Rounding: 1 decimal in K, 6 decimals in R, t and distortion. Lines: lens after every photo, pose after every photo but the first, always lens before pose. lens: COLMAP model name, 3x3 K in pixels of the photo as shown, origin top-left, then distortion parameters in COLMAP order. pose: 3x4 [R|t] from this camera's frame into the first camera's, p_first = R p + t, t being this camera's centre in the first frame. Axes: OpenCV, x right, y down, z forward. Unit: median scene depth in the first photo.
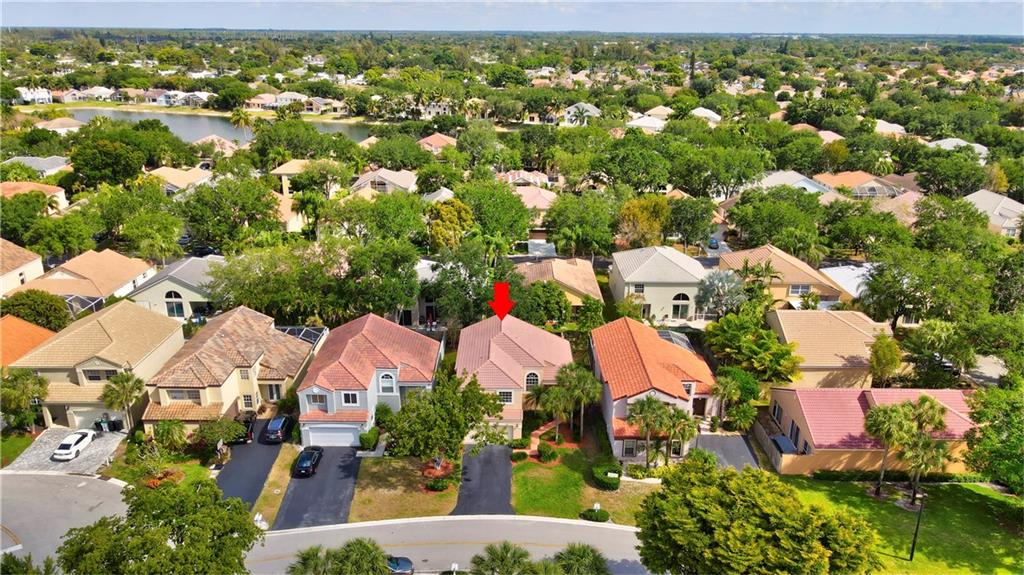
lens RADIAL K [[753.9, 0, 512.0], [0, 753.9, 287.5], [0, 0, 1]] dist [-0.002438, 0.052059]
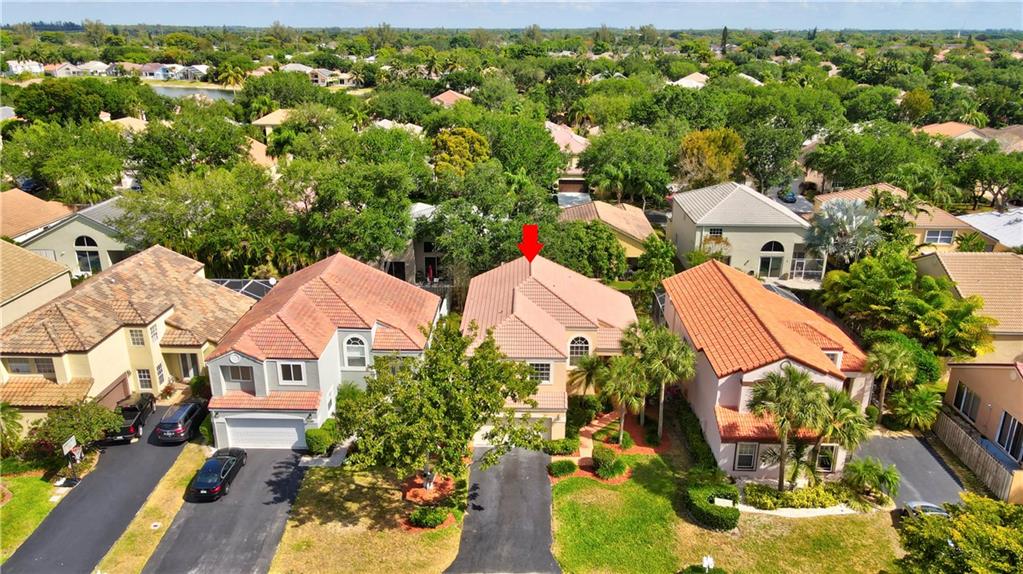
lens RADIAL K [[753.2, 0, 511.5], [0, 753.2, 287.0], [0, 0, 1]] dist [-0.002438, 0.052059]
pose [[0.999729, 0.003382, -0.023013, -0.016601], [-0.003350, 0.999993, 0.001431, 0.068981], [0.023017, -0.001354, 0.999734, 0.351141]]
